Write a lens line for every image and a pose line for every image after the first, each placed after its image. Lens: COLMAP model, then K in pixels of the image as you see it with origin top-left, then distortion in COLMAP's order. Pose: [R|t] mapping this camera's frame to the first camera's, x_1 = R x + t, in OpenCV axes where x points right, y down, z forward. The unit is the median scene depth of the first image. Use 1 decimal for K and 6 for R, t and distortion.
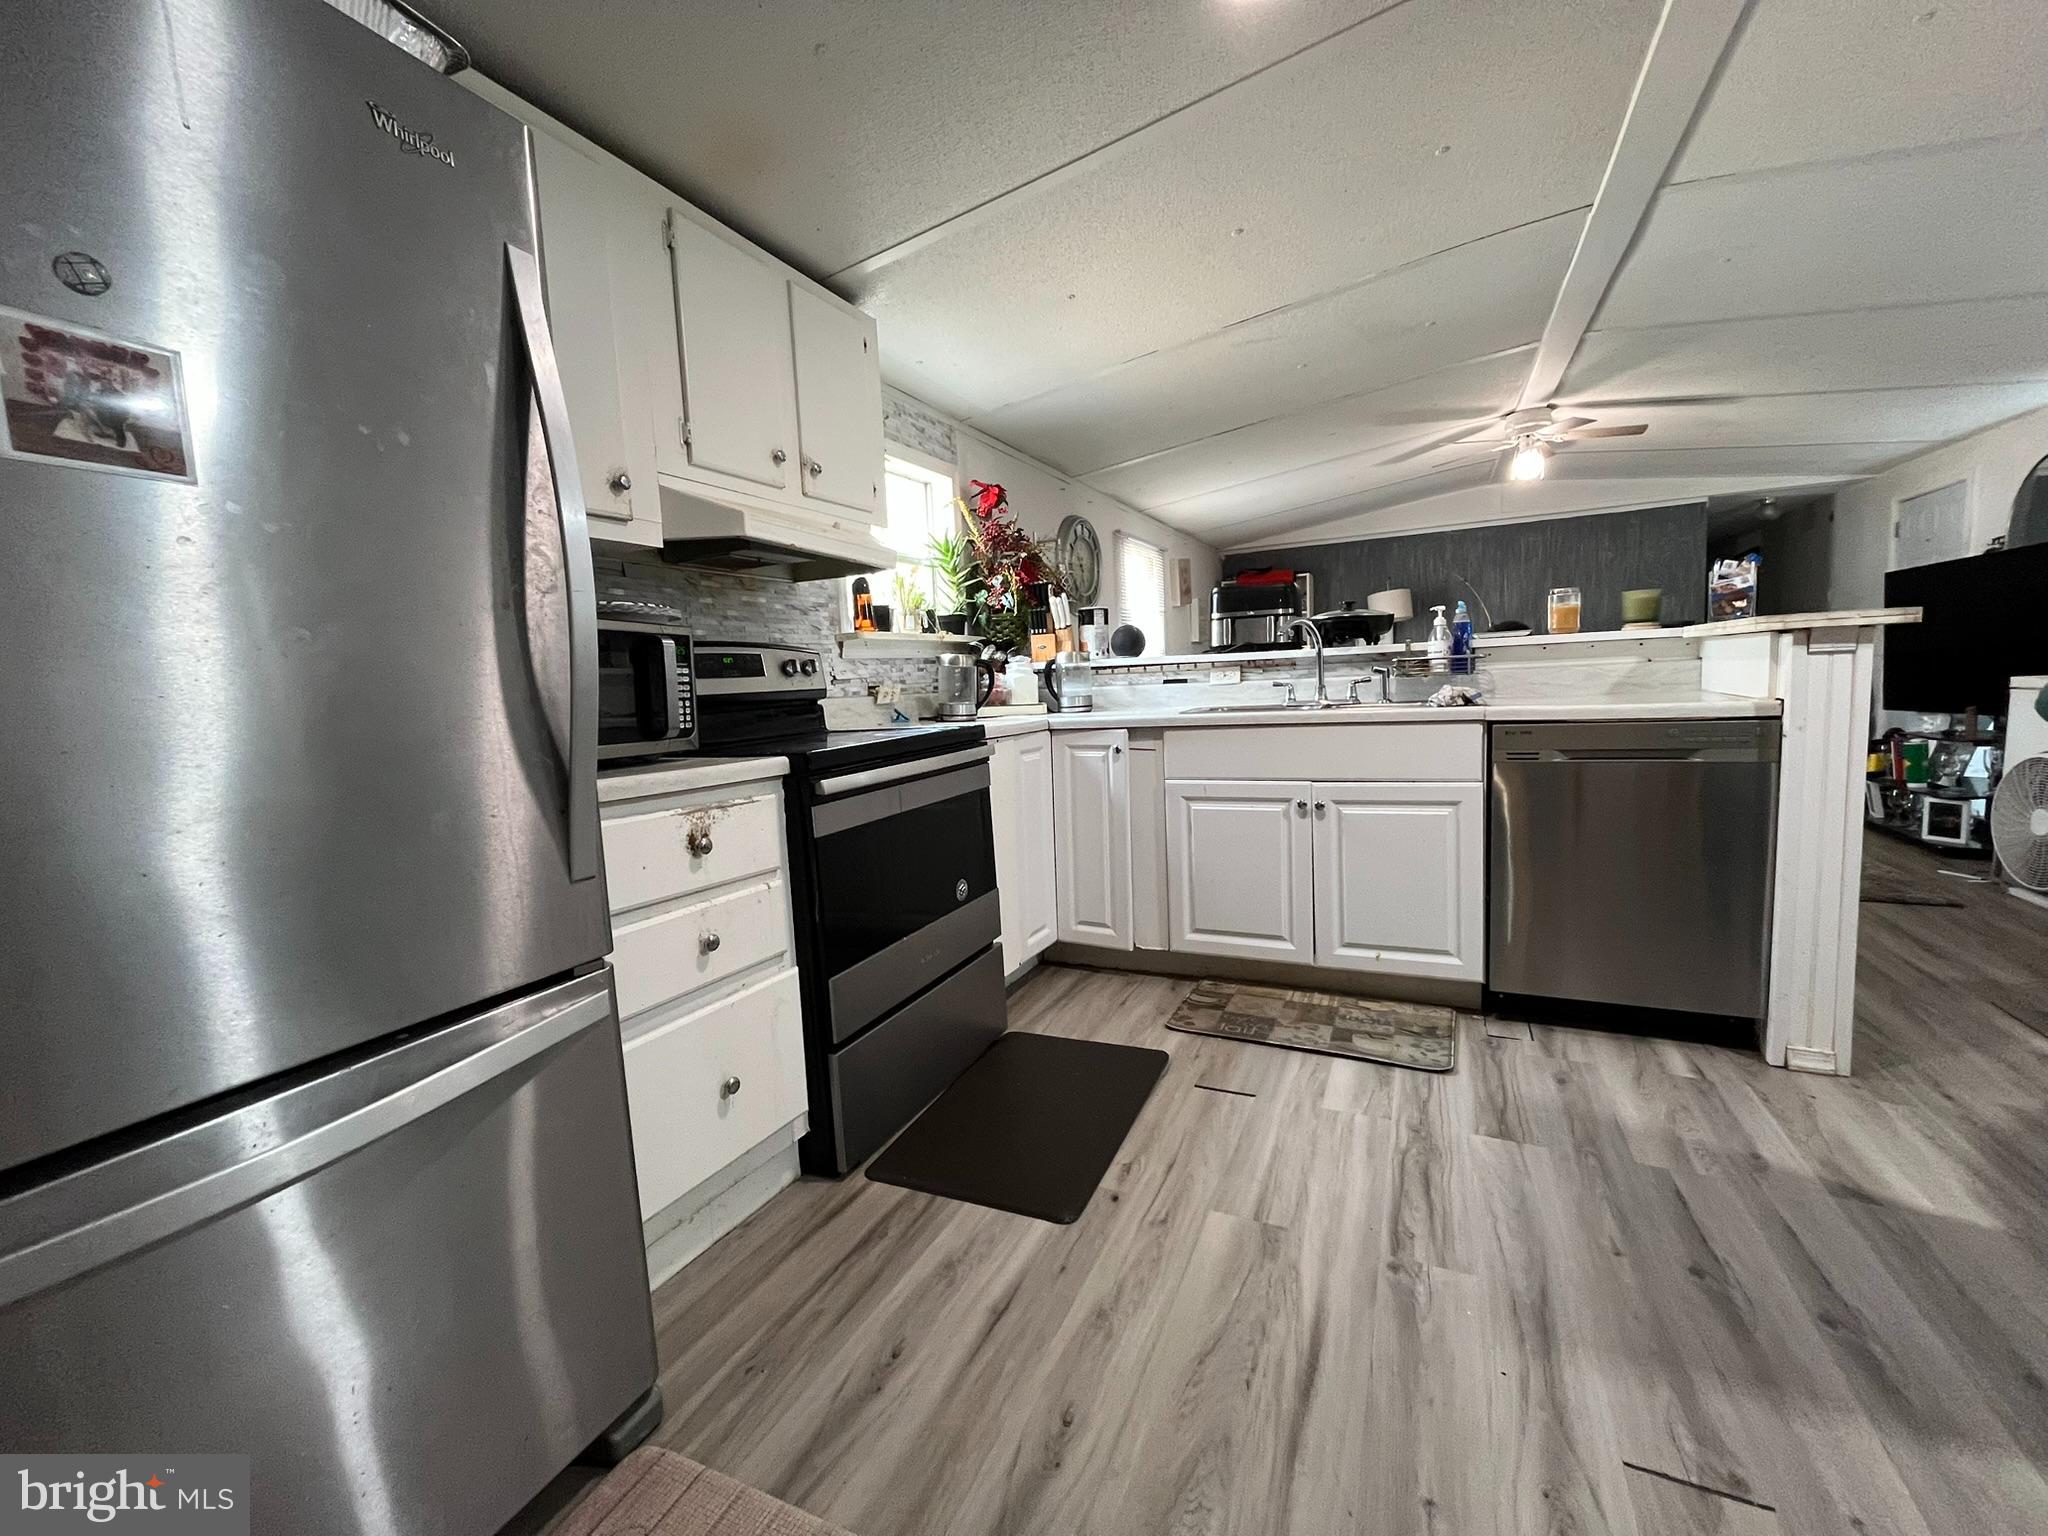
lens RADIAL K [[829.4, 0, 1015.2], [0, 829.4, 768.5], [0, 0, 1]] dist [-0.000571, -0.000031]
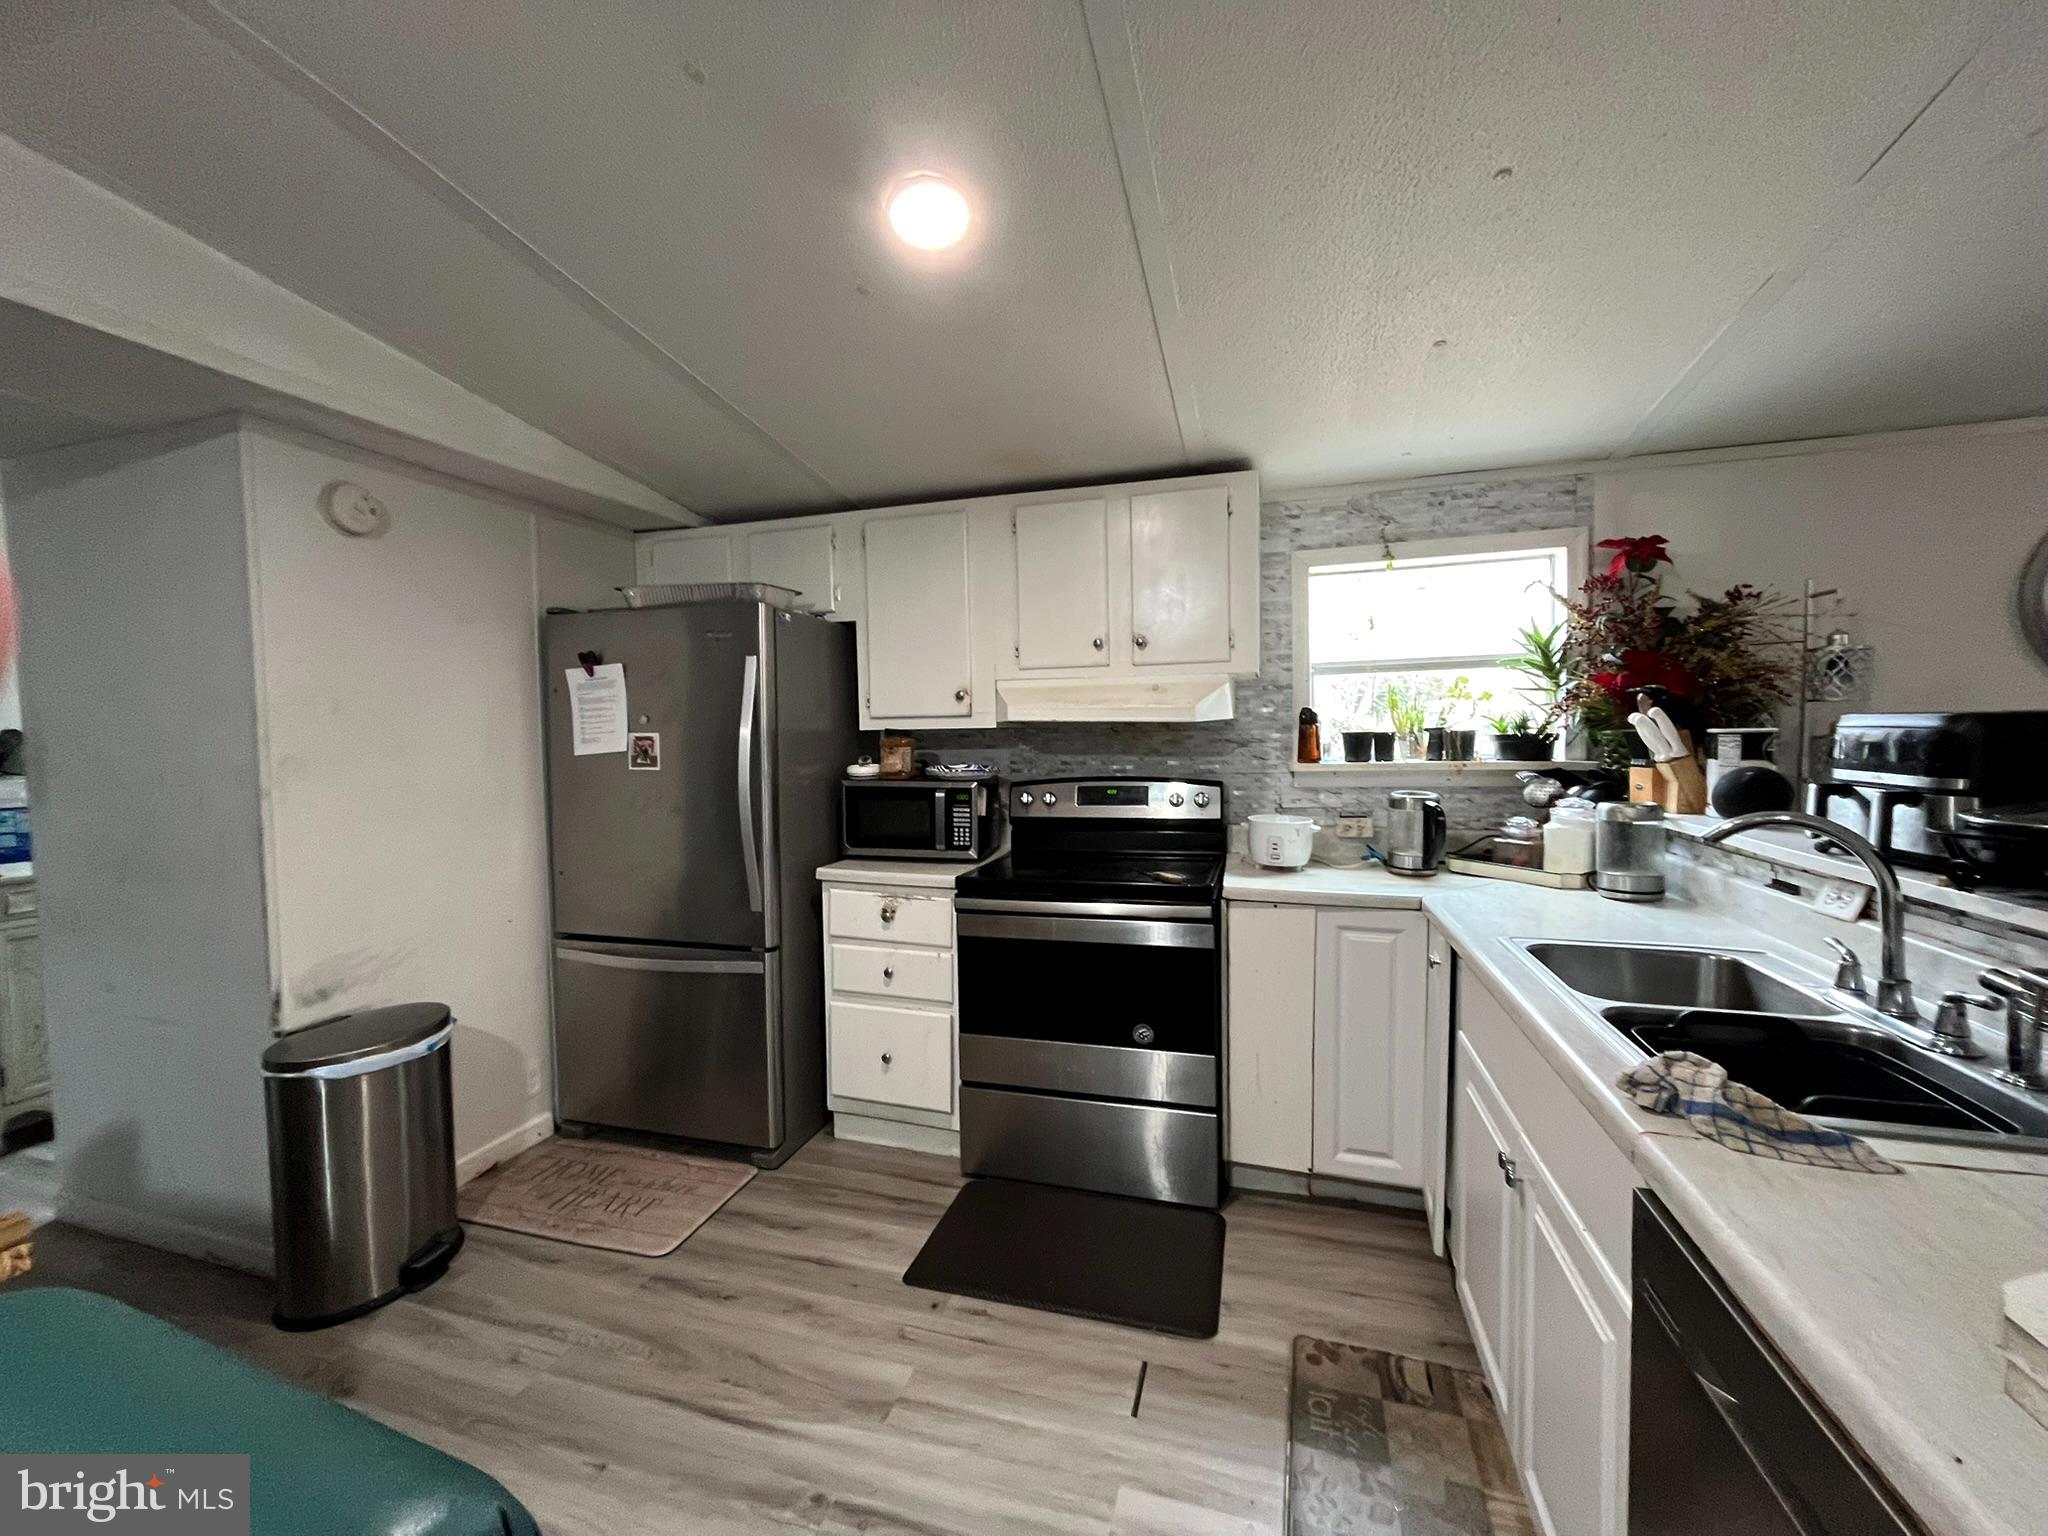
lens RADIAL K [[824.2, 0, 1024.0], [0, 824.2, 768.0], [0, 0, 1]] dist [-0.001659, 0.000129]
pose [[0.160308, 0.091657, -0.982802, 1.230030], [-0.094081, 0.992565, 0.077222, -0.346215], [0.982573, 0.080084, 0.167740, 0.873403]]
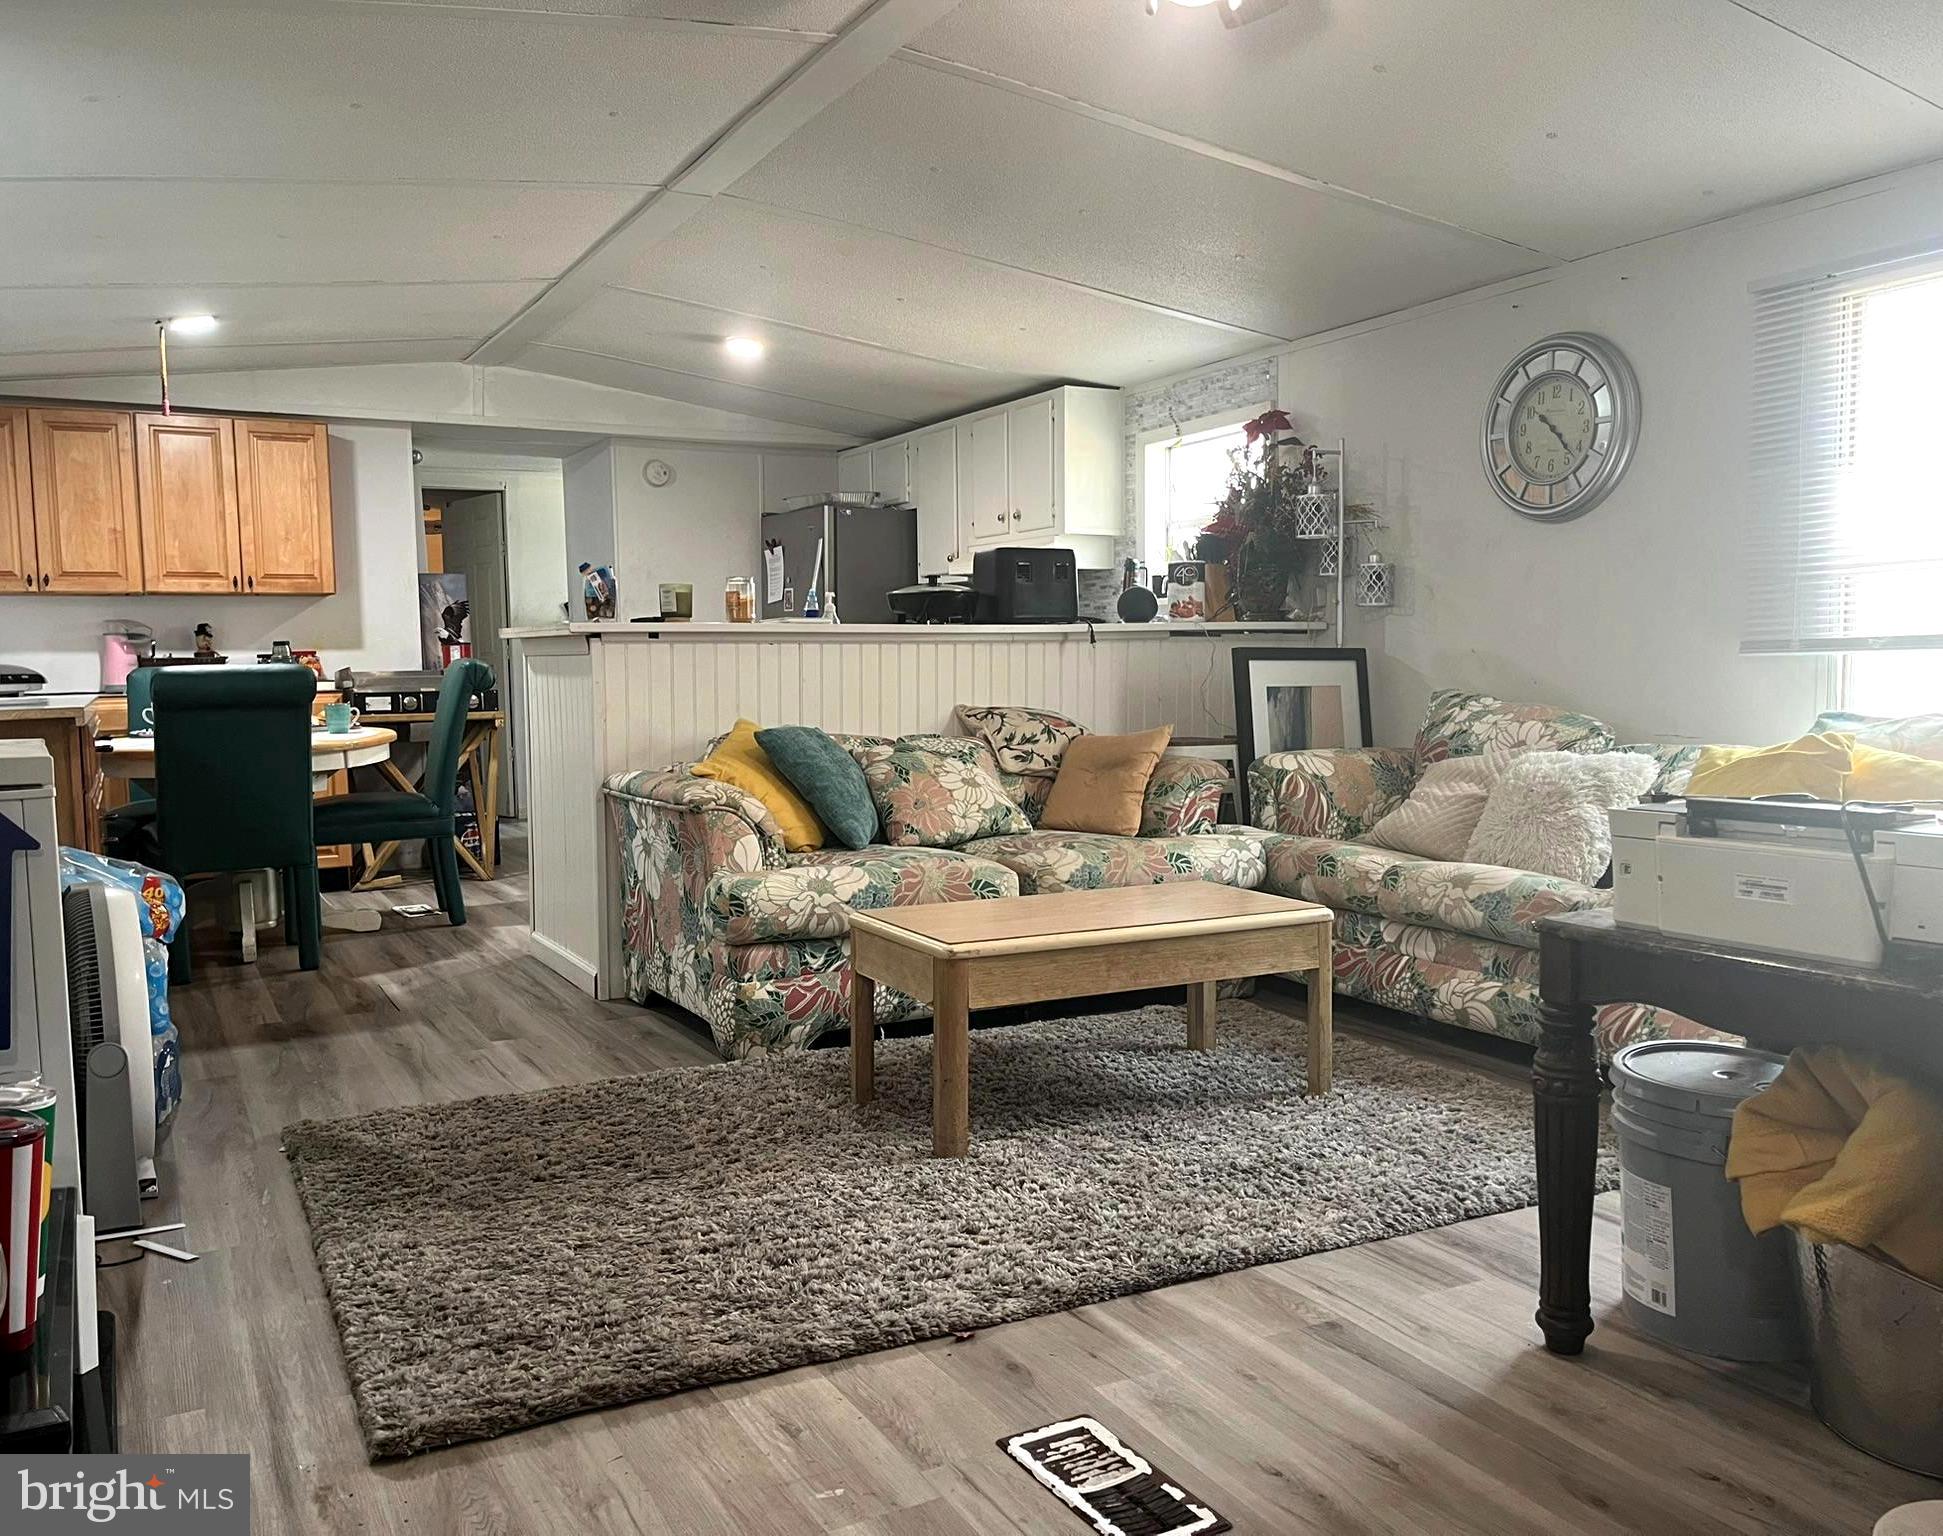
lens RADIAL K [[1623.8, 0, 968.6], [0, 1623.8, 785.8], [0, 0, 1]] dist [0.065890, -0.087474]
pose [[-0.586240, 0.114401, -0.802019, 3.422283], [-0.046203, 0.983647, 0.174081, -0.529318], [0.808819, 0.139109, -0.571367, 3.923095]]
